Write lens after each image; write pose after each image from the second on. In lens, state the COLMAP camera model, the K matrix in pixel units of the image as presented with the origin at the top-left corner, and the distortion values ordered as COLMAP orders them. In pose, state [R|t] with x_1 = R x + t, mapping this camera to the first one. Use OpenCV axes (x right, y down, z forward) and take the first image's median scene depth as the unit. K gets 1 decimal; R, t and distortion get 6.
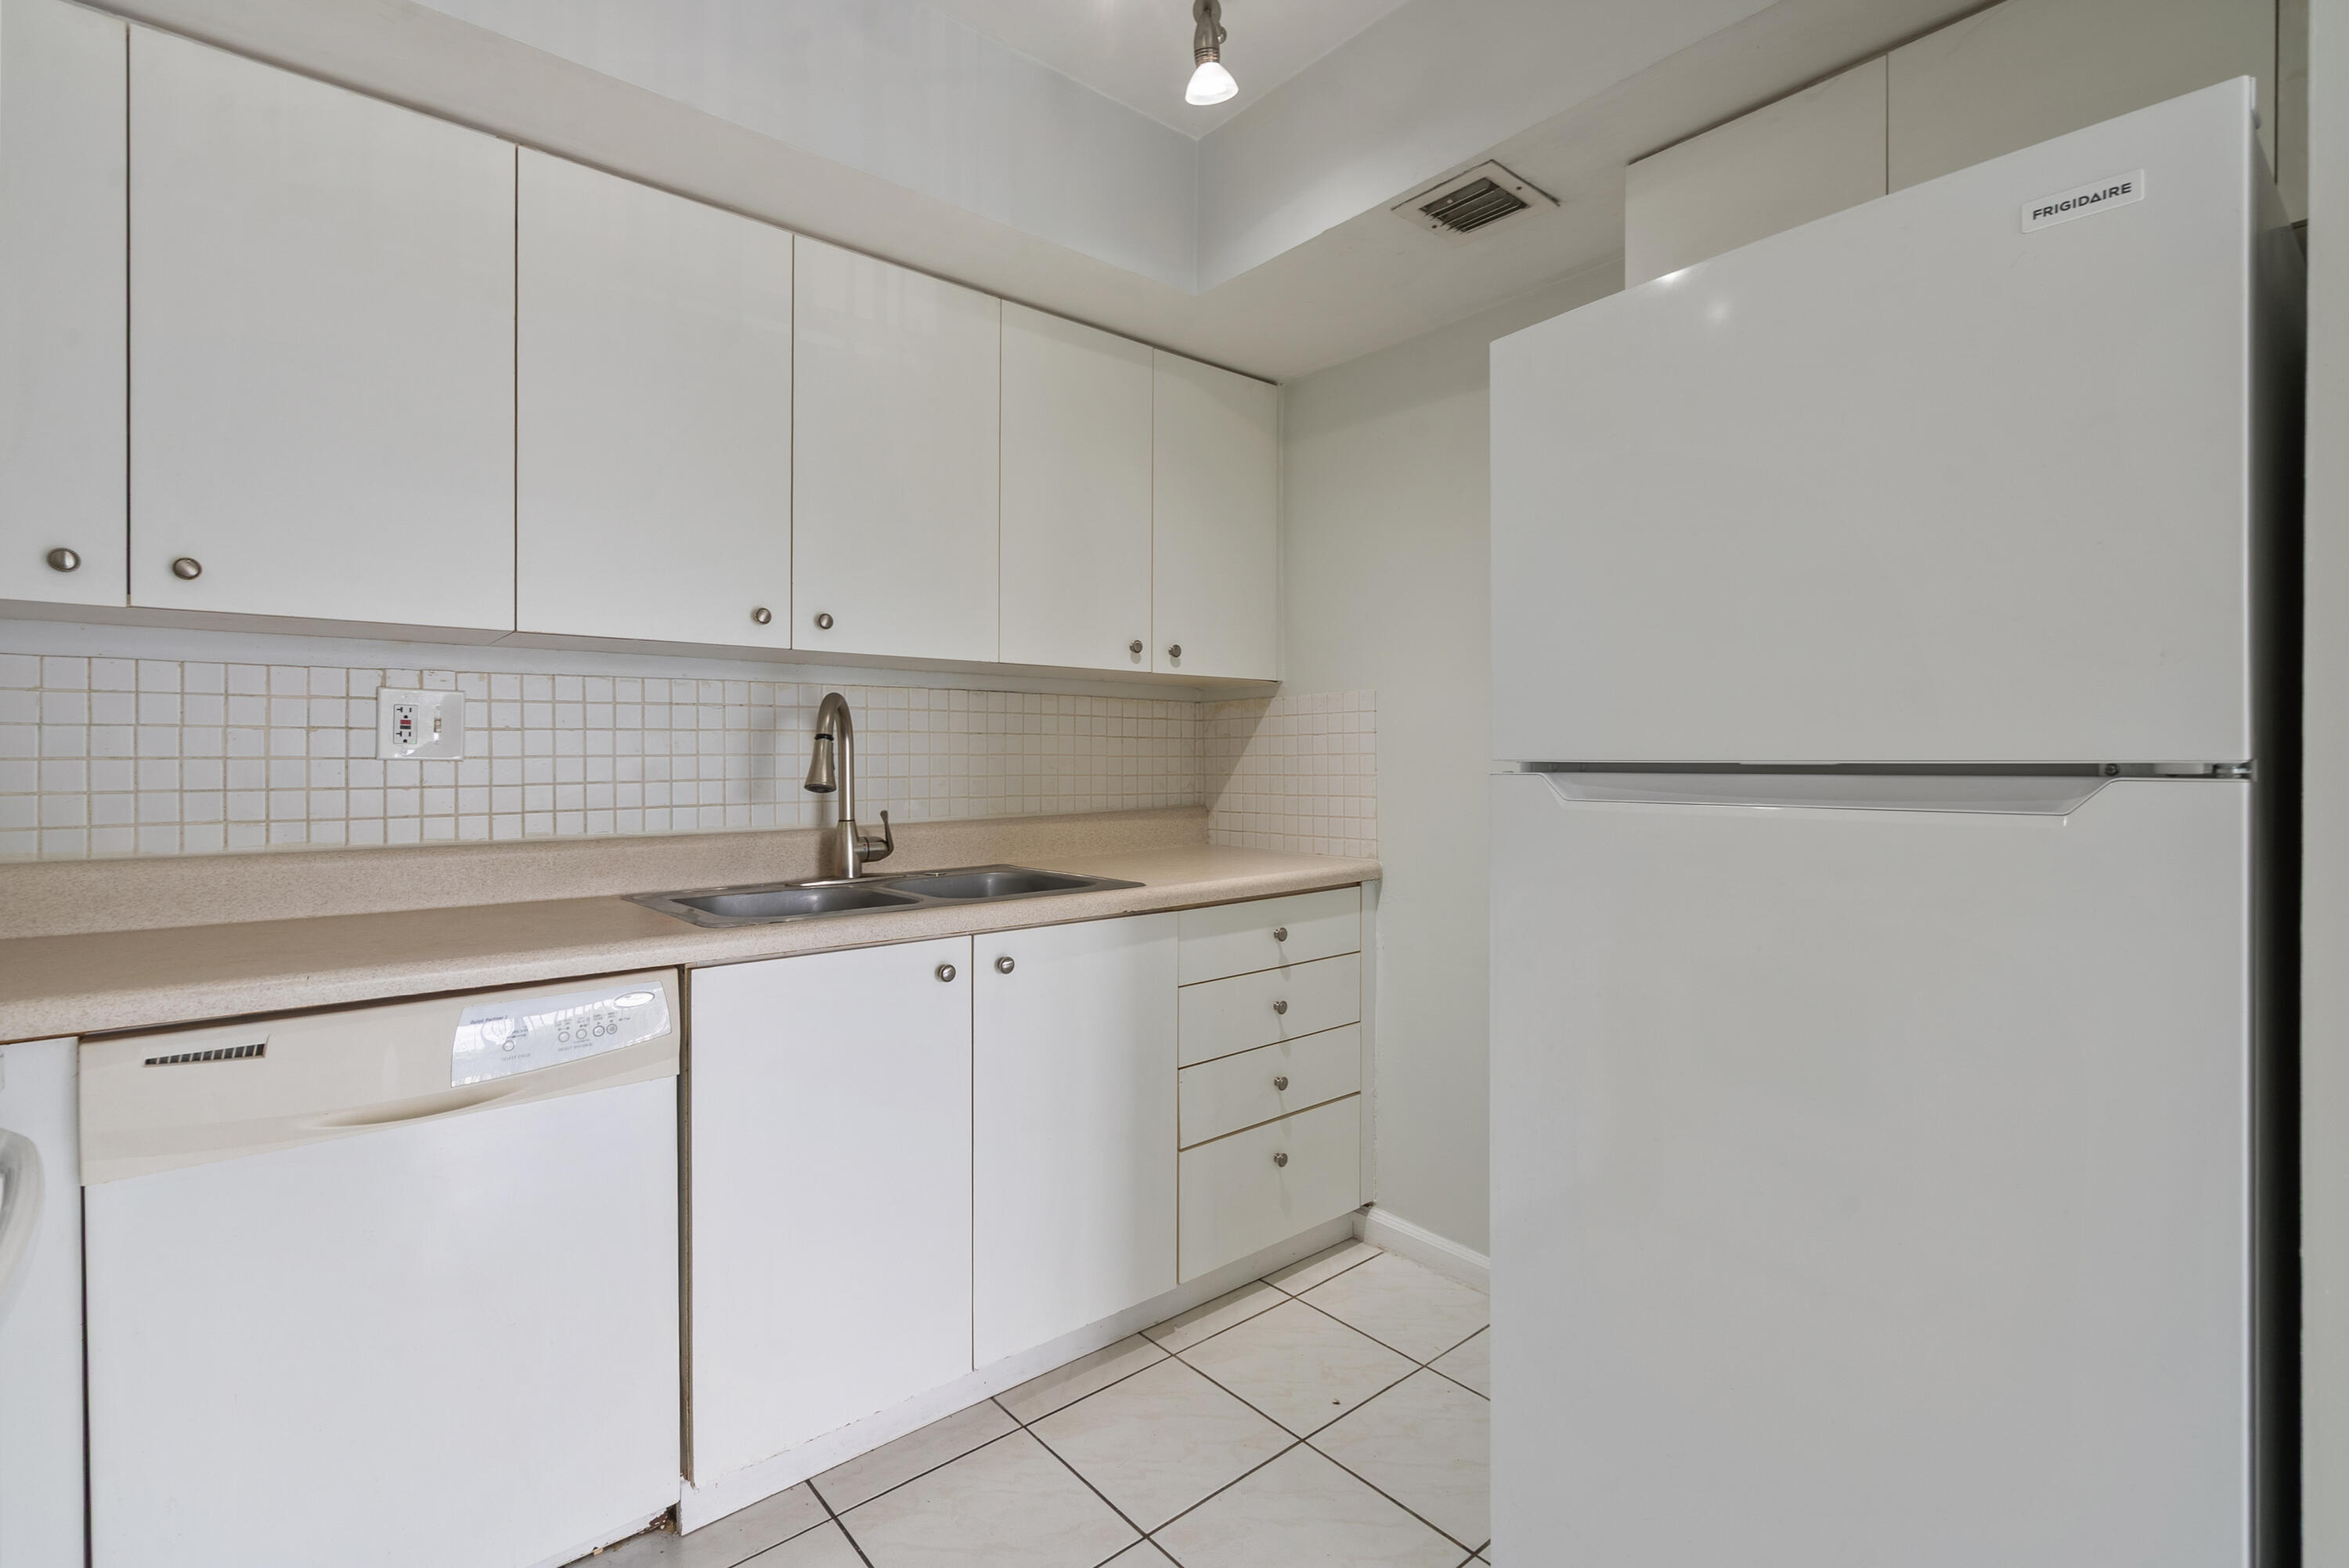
lens RADIAL K [[1071.0, 0, 1180.5], [0, 1071.0, 774.1], [0, 0, 1]] dist [0.001223, 0.000524]
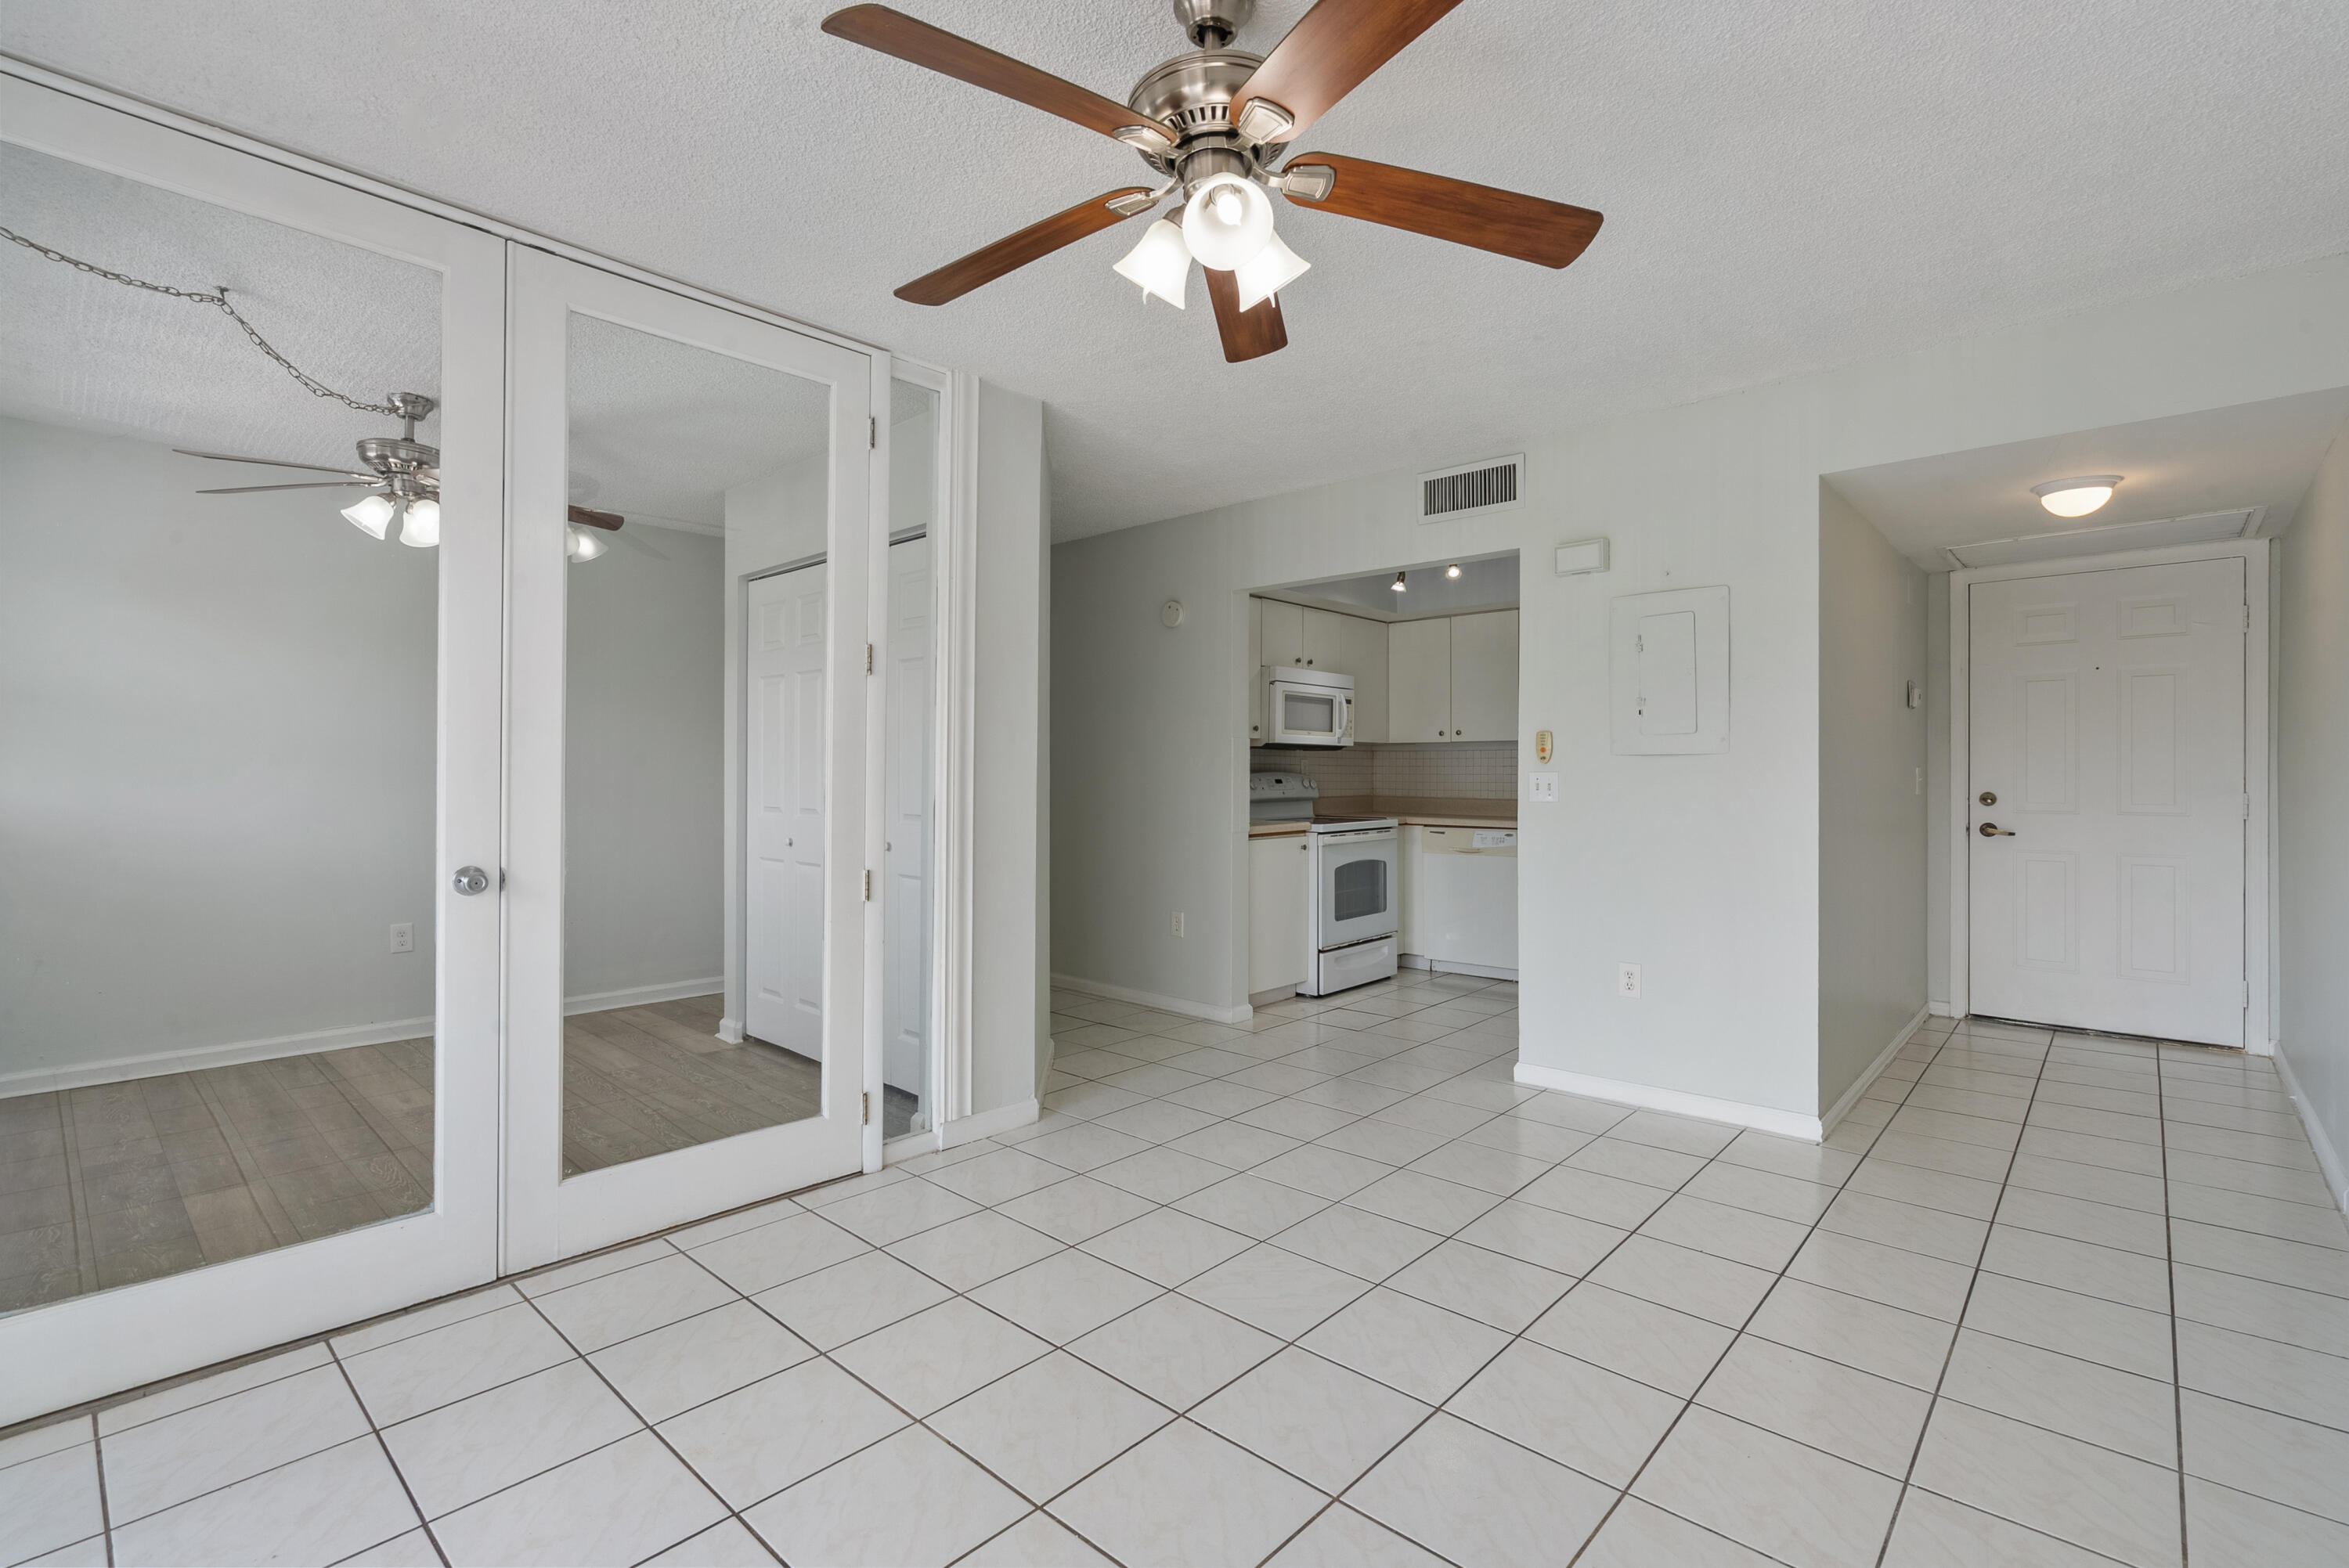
lens RADIAL K [[1071.0, 0, 1180.5], [0, 1071.0, 774.1], [0, 0, 1]] dist [0.001223, 0.000524]
pose [[0.129282, 0.000470, -0.991608, 2.456993], [-0.014621, 0.999892, -0.001432, 0.005887], [0.991500, 0.014683, 0.129275, -0.542981]]
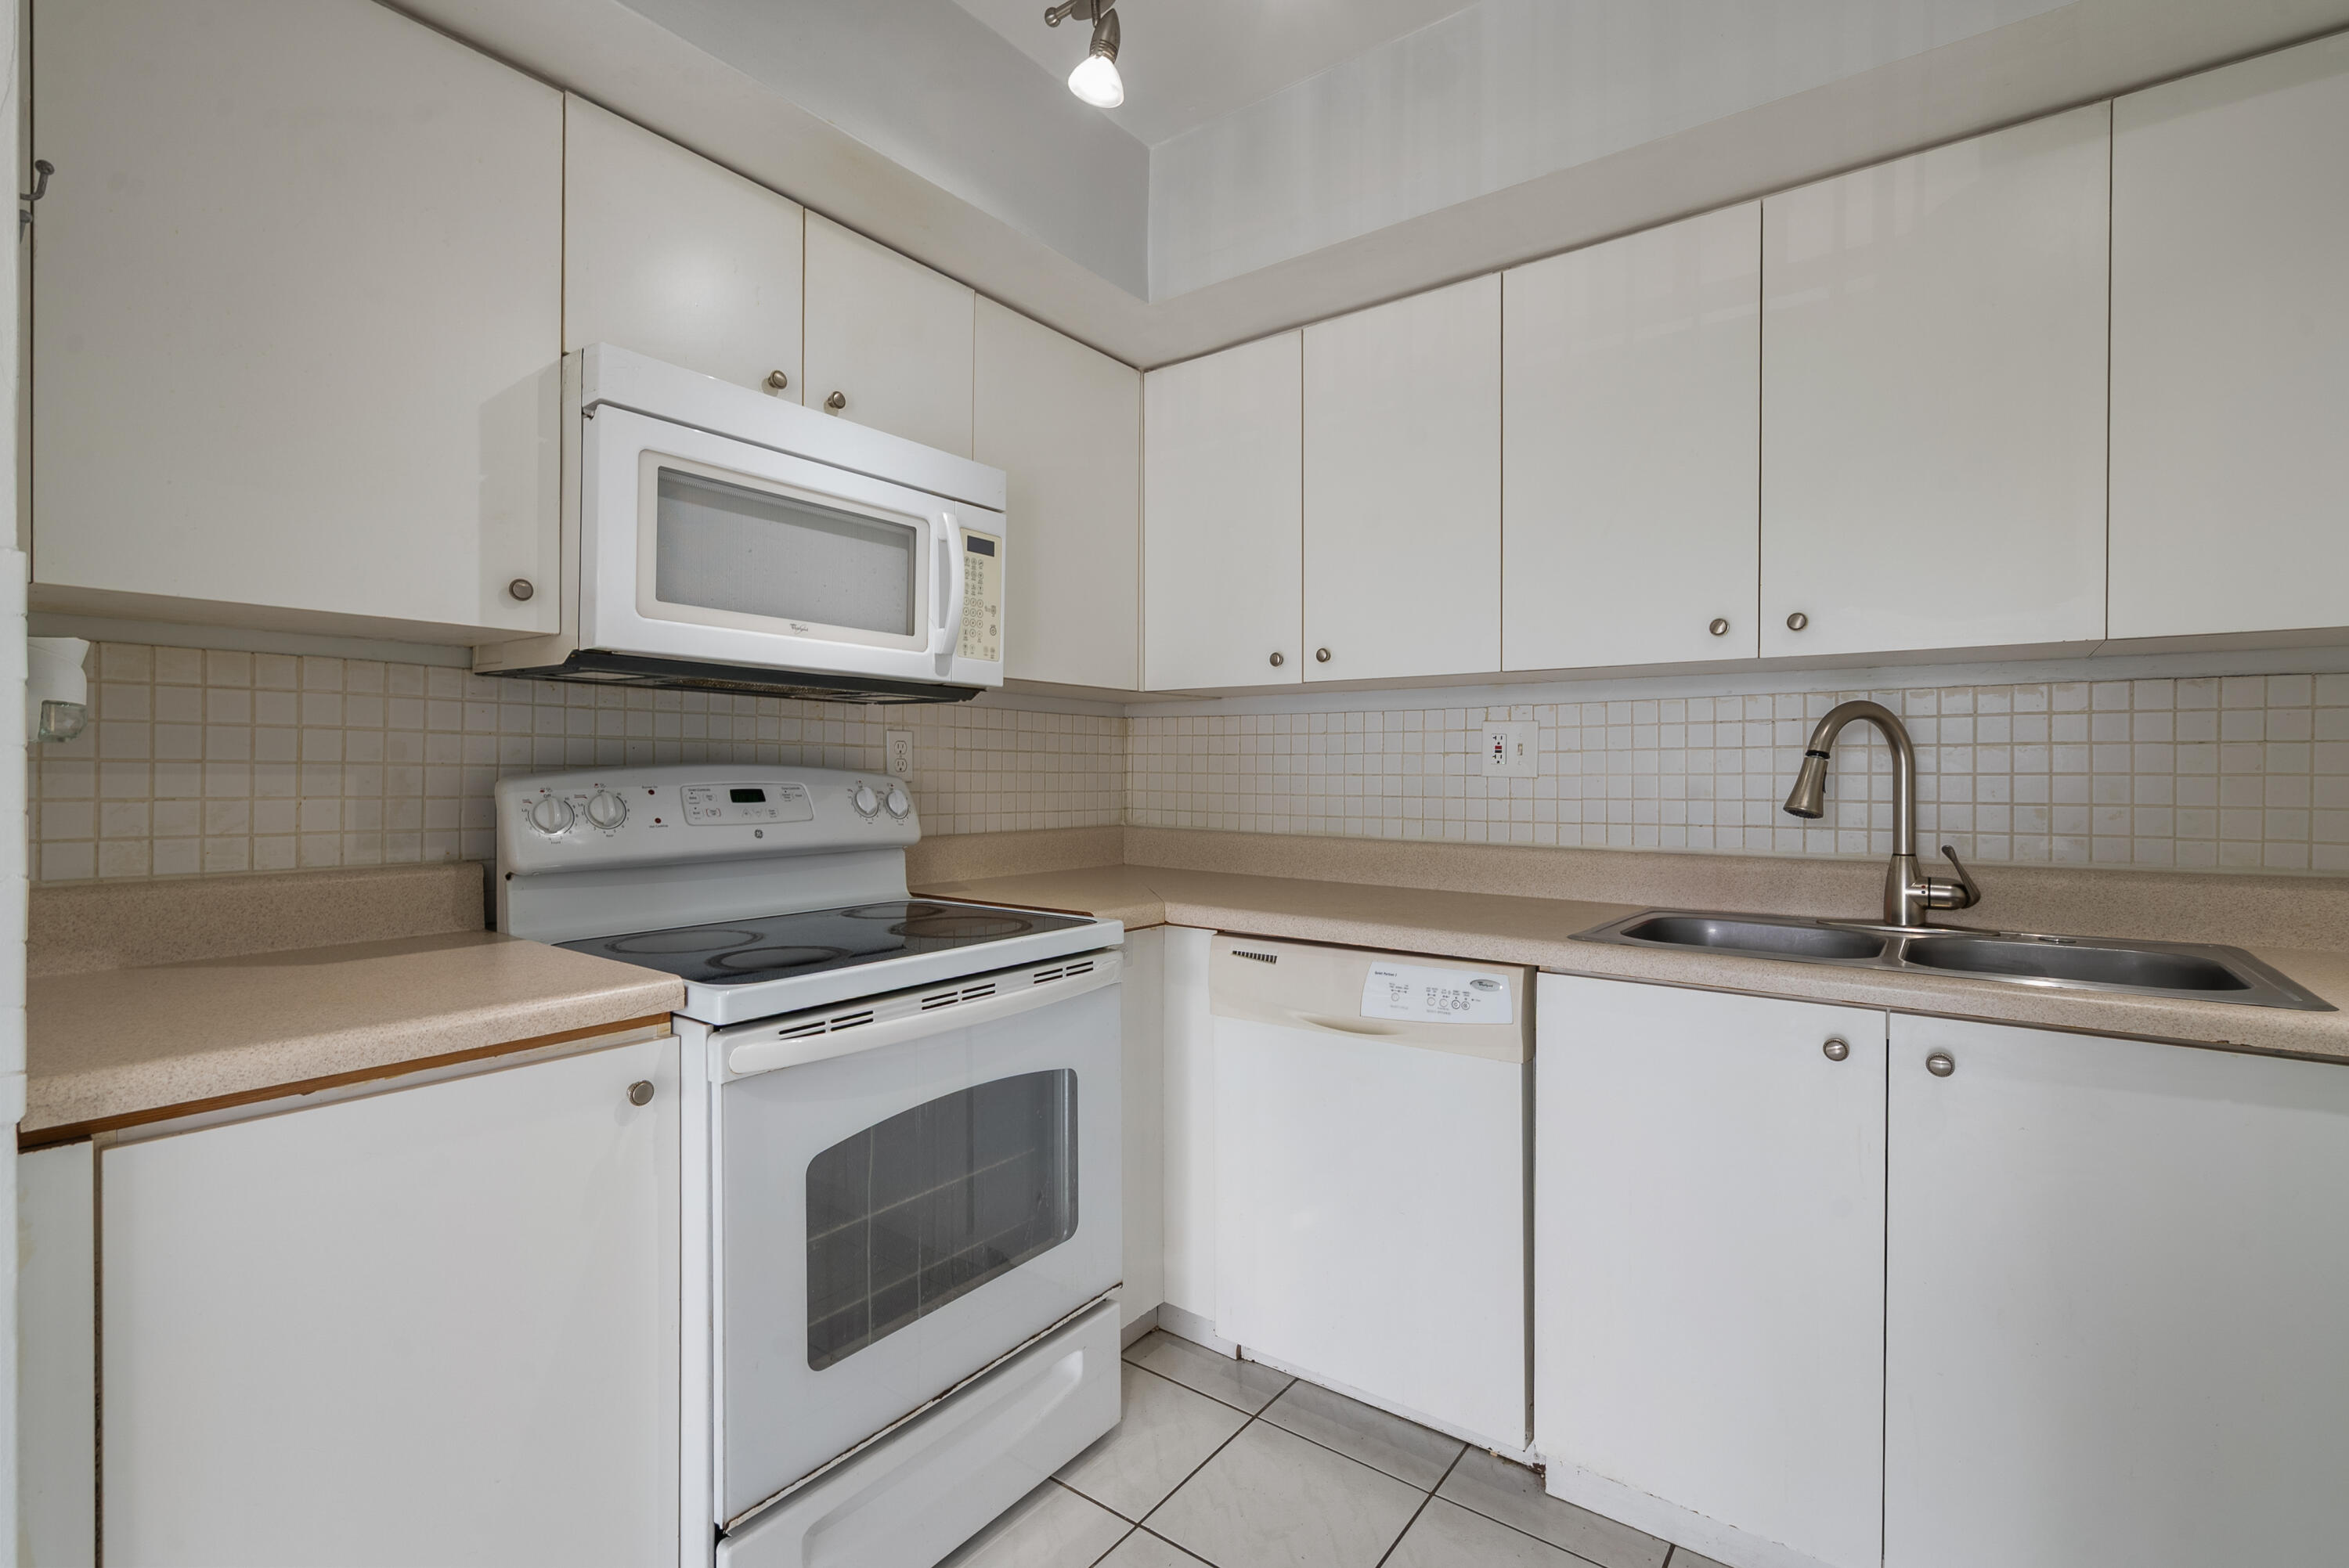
lens RADIAL K [[1065.3, 0, 1174.6], [0, 1065.3, 781.6], [0, 0, 1]] dist [-0.000393, 0.000225]
pose [[0.222580, 0.011561, -0.974846, 0.403025], [-0.019001, 0.999791, 0.007518, -0.008911], [0.974729, 0.016850, 0.222753, 0.311468]]
